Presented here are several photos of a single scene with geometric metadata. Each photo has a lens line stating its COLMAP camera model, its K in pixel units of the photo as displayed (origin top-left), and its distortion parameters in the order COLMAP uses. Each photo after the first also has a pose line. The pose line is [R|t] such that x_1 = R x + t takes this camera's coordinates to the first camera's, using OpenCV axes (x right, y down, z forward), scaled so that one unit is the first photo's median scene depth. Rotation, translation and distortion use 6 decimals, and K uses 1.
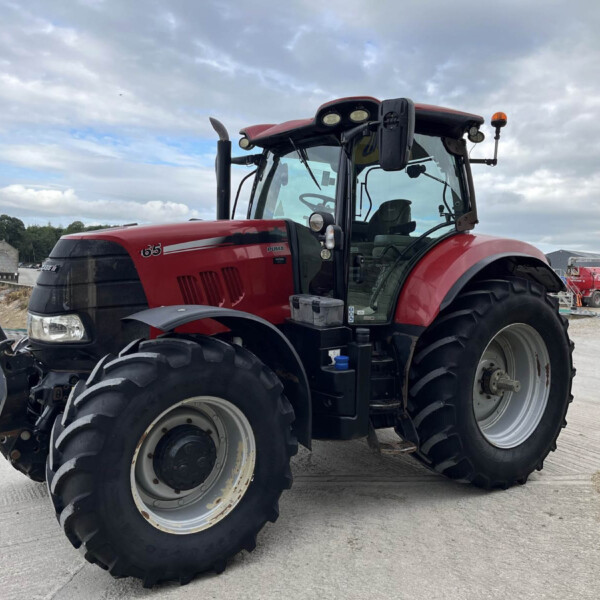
lens RADIAL K [[602.1, 0, 308.0], [0, 602.1, 299.6], [0, 0, 1]] dist [0.042499, -0.053761]
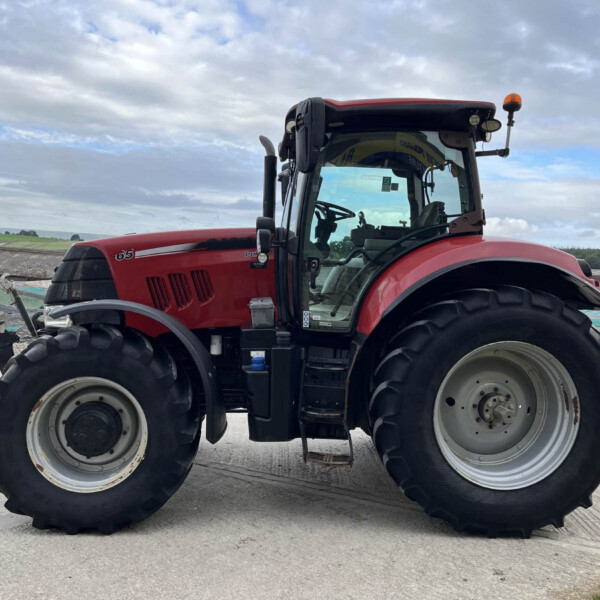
lens RADIAL K [[609.8, 0, 300.0], [0, 609.8, 300.0], [0, 0, 1]] dist [0.056549, -0.018492]
pose [[0.864704, 0.031357, -0.501302, 0.579686], [-0.044715, 0.998892, -0.014647, 0.008368], [0.500287, 0.035081, 0.865149, 0.125268]]
